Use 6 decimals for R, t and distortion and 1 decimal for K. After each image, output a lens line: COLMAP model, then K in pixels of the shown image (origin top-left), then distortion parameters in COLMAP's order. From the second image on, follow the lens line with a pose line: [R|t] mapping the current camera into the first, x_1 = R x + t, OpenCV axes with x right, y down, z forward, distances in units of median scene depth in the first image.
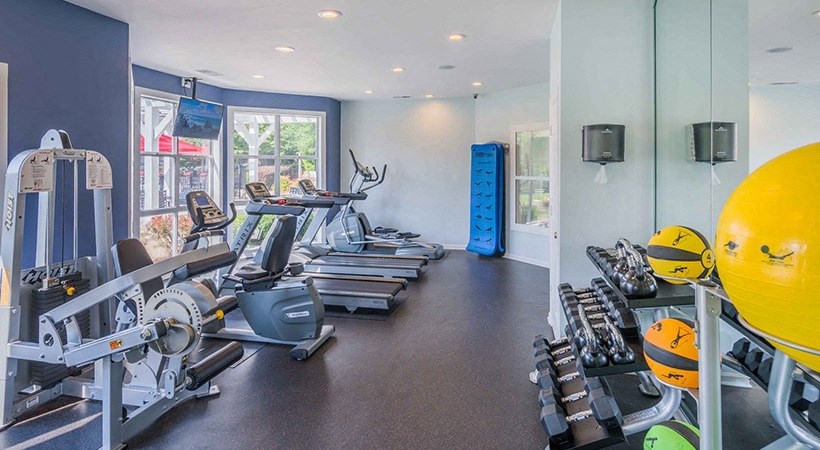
lens RADIAL K [[400.9, 0, 409.7], [0, 400.9, 188.2], [0, 0, 1]] dist [0.008954, -0.000695]
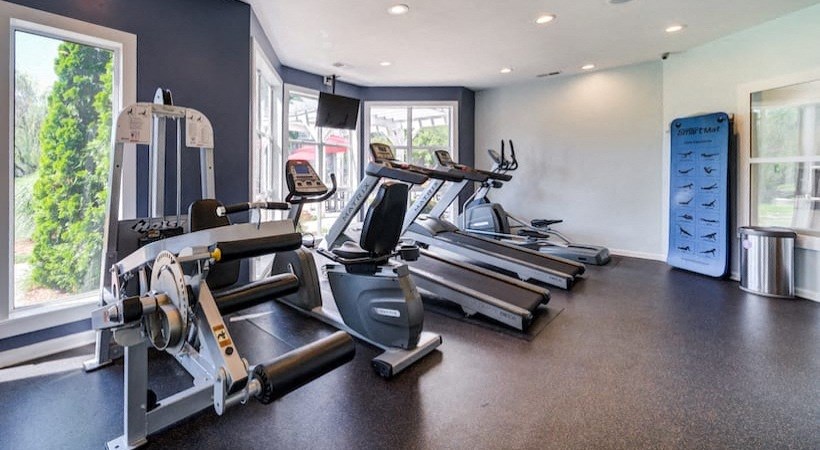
lens RADIAL K [[334.8, 0, 336.7], [0, 334.8, 183.5], [0, 0, 1]] dist [0.003722, 0.000420]
pose [[0.835970, 0.004251, -0.548759, -0.007931], [-0.013520, 0.999826, -0.012851, 0.047491], [0.548609, 0.018162, 0.835882, 0.233472]]
